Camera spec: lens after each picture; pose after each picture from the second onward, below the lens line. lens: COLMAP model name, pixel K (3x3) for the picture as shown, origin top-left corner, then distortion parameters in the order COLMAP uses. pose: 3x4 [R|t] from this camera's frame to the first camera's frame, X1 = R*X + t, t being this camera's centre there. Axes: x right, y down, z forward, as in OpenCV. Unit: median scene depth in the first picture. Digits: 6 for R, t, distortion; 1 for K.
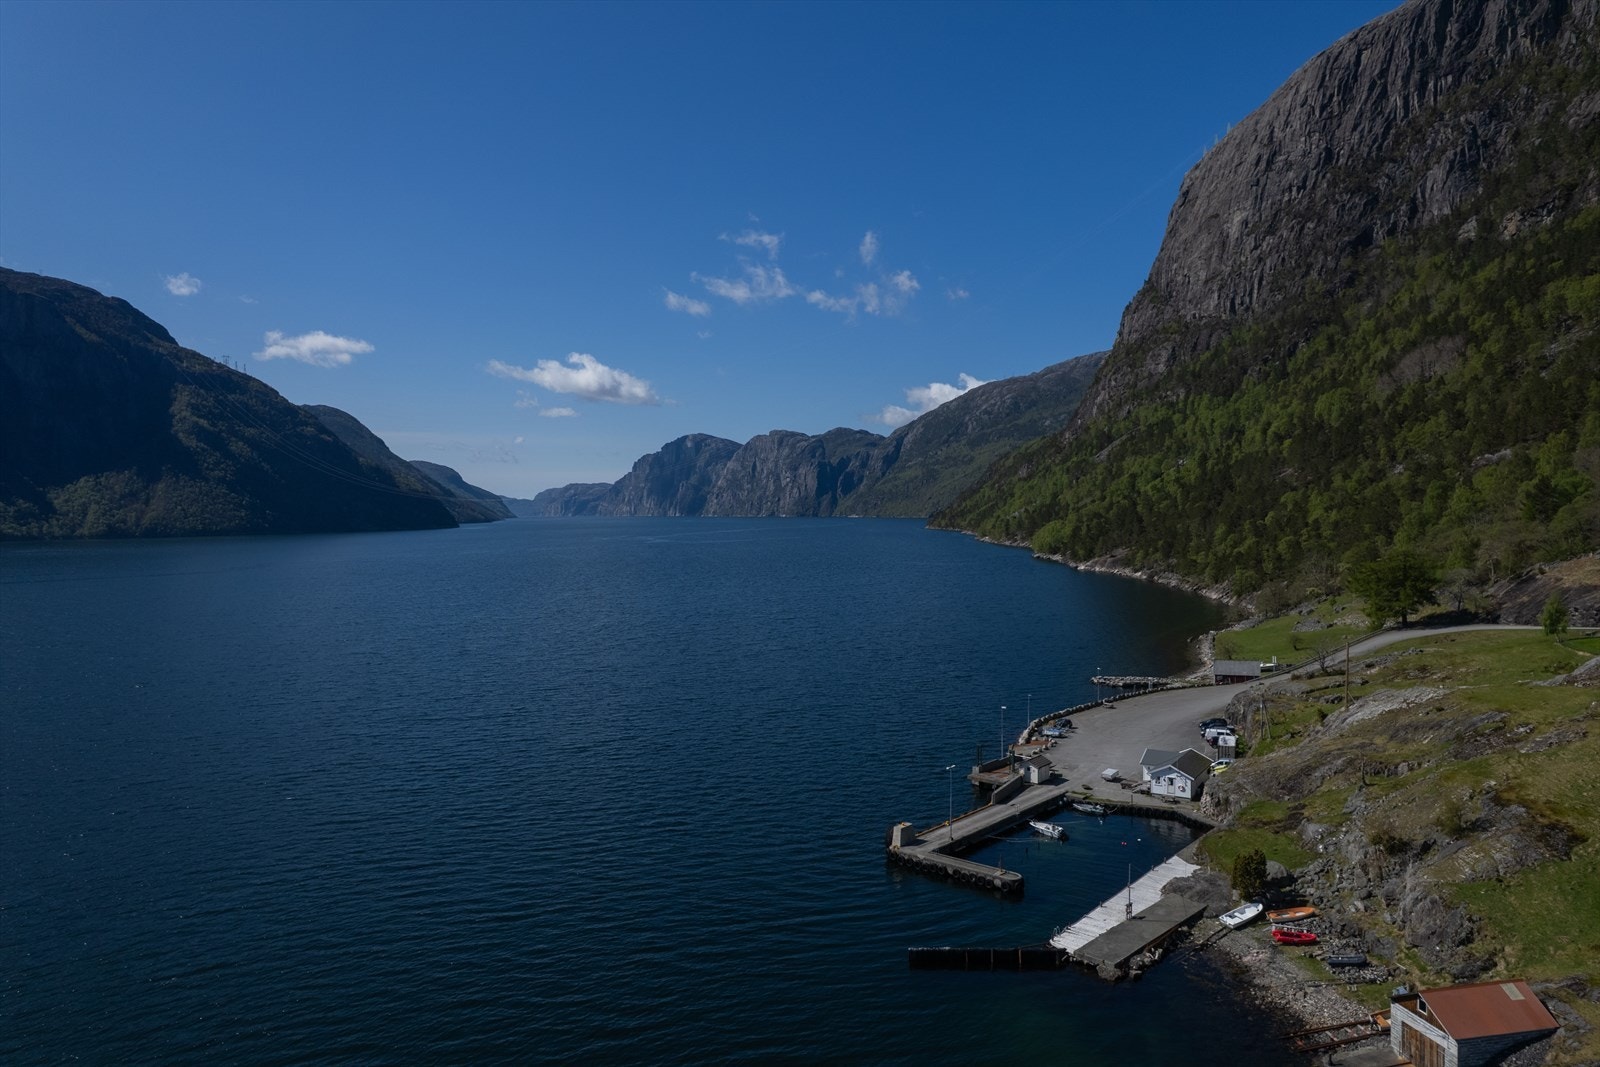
lens RADIAL K [[1016.7, 0, 811.7], [0, 1016.7, 543.2], [0, 0, 1]] dist [-0.072618, 0.056761]
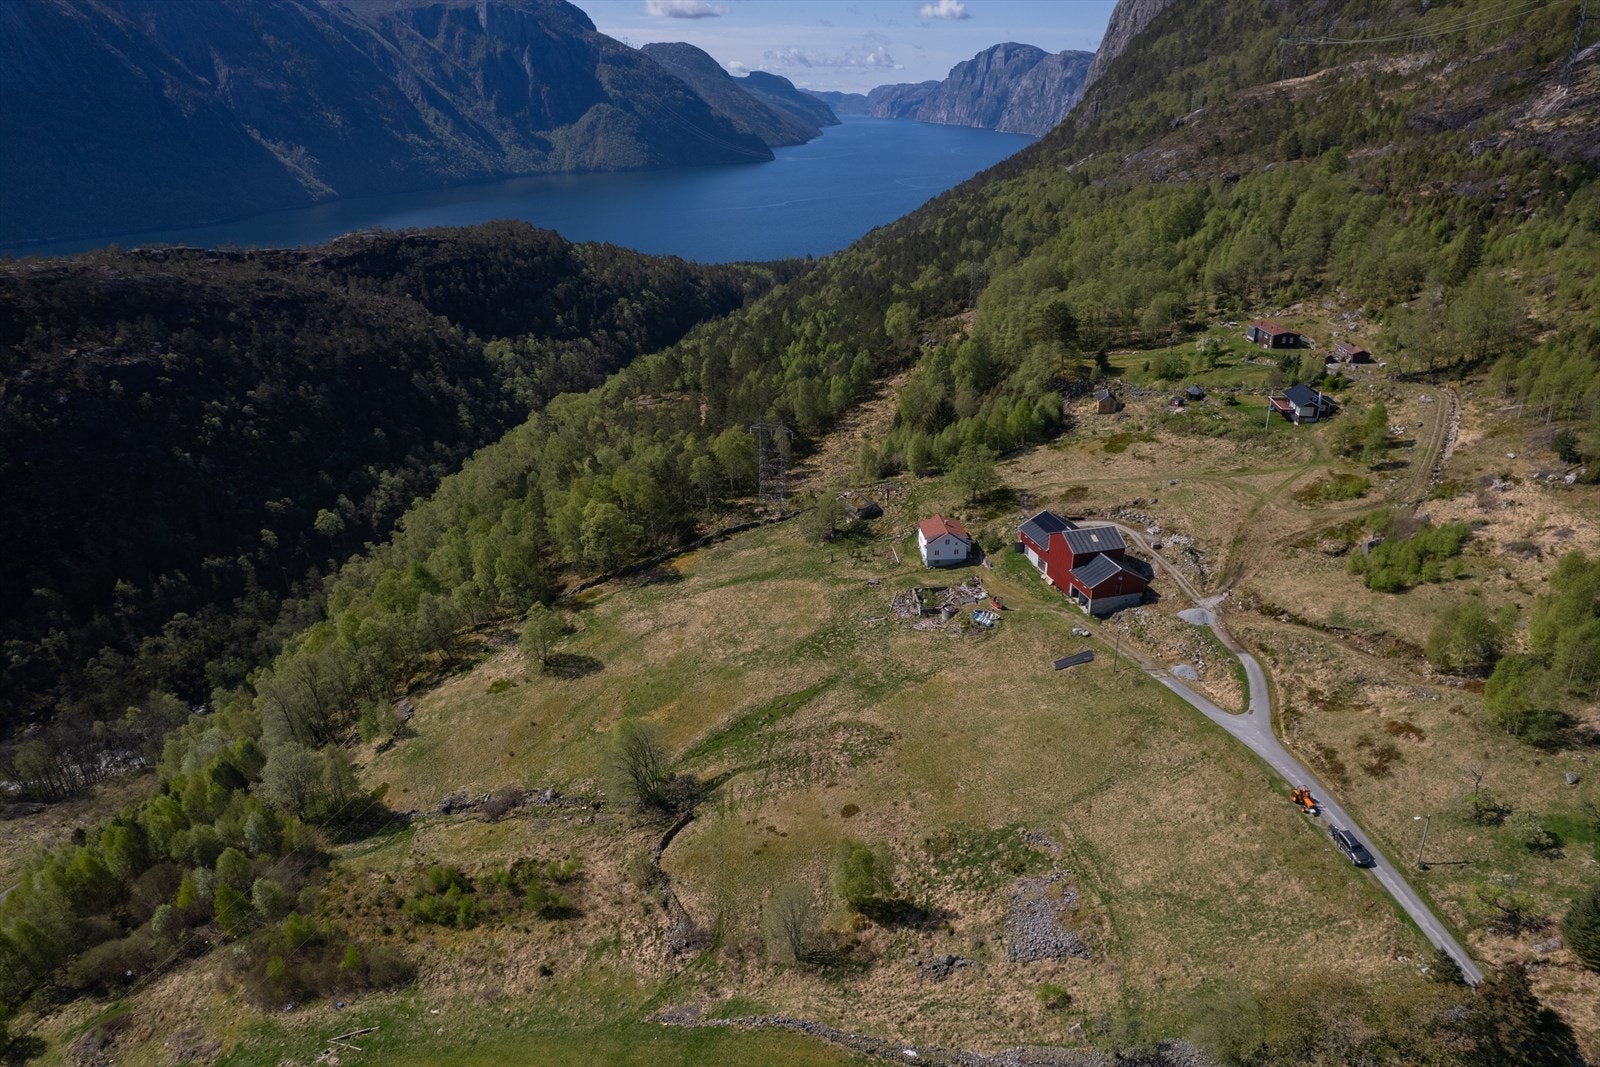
lens RADIAL K [[1016.7, 0, 811.7], [0, 1016.7, 543.2], [0, 0, 1]] dist [-0.072618, 0.056761]
pose [[0.946209, 0.134885, -0.294100, 0.092118], [-0.013674, 0.924819, 0.380161, -0.025843], [0.323267, -0.355690, 0.876917, -0.208387]]
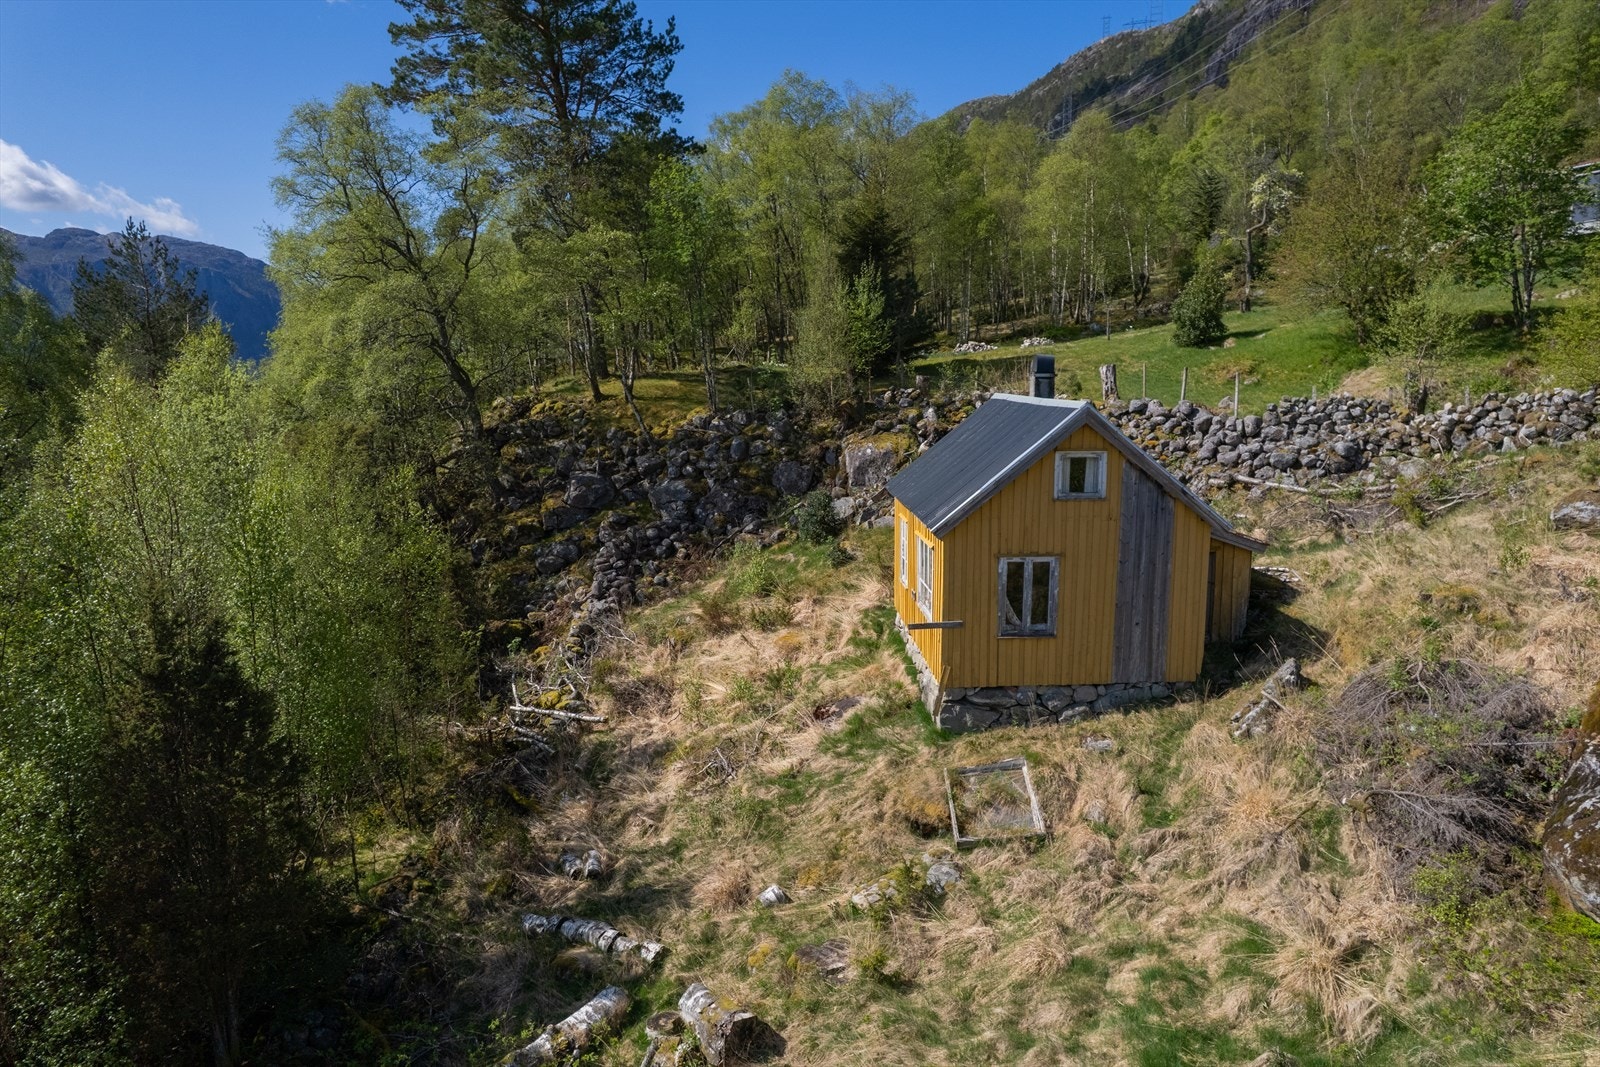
lens RADIAL K [[1016.7, 0, 811.7], [0, 1016.7, 543.2], [0, 0, 1]] dist [-0.072618, 0.056761]
pose [[0.996835, 0.016730, -0.077715, 0.090197], [-0.006230, 0.991038, 0.133431, -0.016038], [0.079251, -0.132525, 0.988006, -0.169208]]
